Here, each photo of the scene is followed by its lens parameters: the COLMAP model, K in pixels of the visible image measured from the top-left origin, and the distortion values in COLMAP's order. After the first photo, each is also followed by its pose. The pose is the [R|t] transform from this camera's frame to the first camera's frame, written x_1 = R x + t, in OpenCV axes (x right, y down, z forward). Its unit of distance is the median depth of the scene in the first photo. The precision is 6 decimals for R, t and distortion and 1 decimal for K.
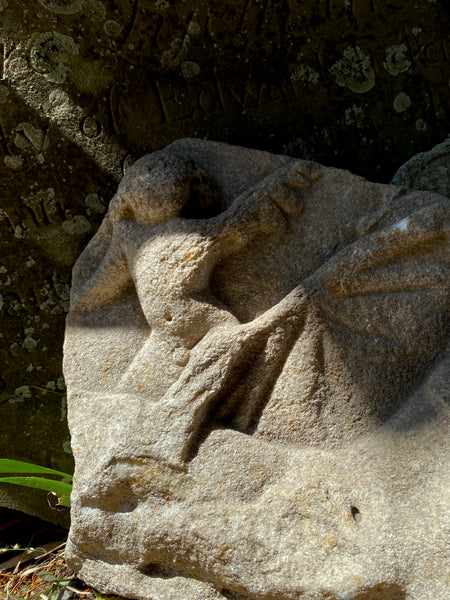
lens RADIAL K [[466.2, 0, 227.9], [0, 466.2, 291.6], [0, 0, 1]] dist [0.016783, -0.036907]
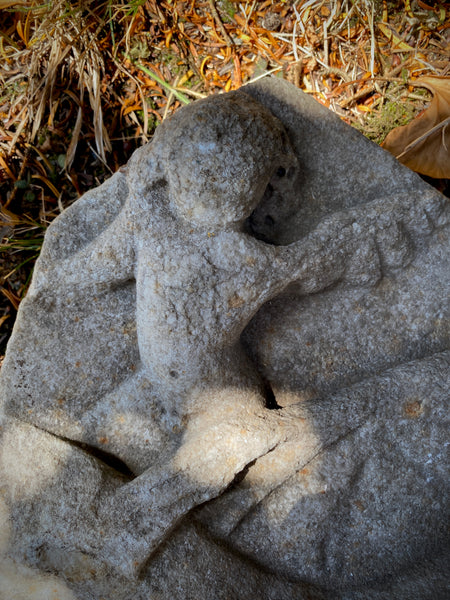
lens RADIAL K [[466.2, 0, 227.5], [0, 466.2, 294.7], [0, 0, 1]] dist [0.016783, -0.036907]
pose [[0.937482, 0.306504, 0.164874, -0.202139], [-0.342160, 0.898348, 0.275494, -0.258661], [-0.063674, -0.314684, 0.947058, 0.393131]]
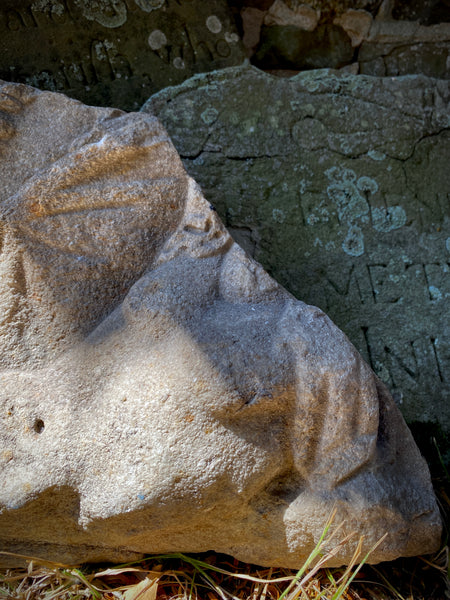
lens RADIAL K [[466.2, 0, 230.7], [0, 466.2, 292.9], [0, 0, 1]] dist [0.016783, -0.036907]
pose [[0.981138, -0.069602, 0.180345, 0.441647], [0.065117, 0.997406, 0.030677, 0.165710], [-0.182012, -0.018355, 0.983125, -0.032262]]
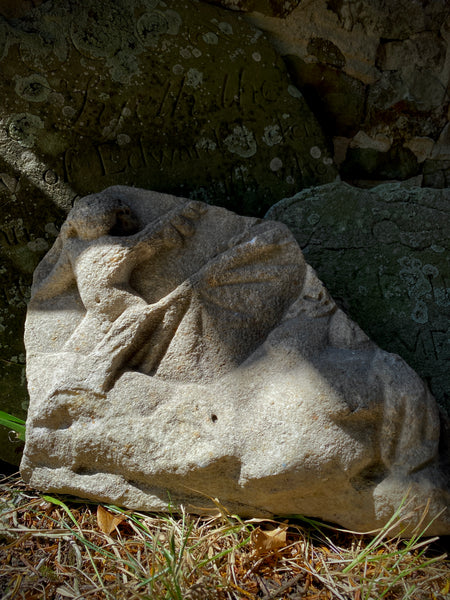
lens RADIAL K [[466.2, 0, 227.0], [0, 466.2, 291.8], [0, 0, 1]] dist [0.016783, -0.036907]
pose [[0.997760, -0.000774, 0.066884, 0.183354], [0.008351, 0.993551, -0.113077, 0.200634], [-0.066366, 0.113382, 0.991332, -0.508705]]
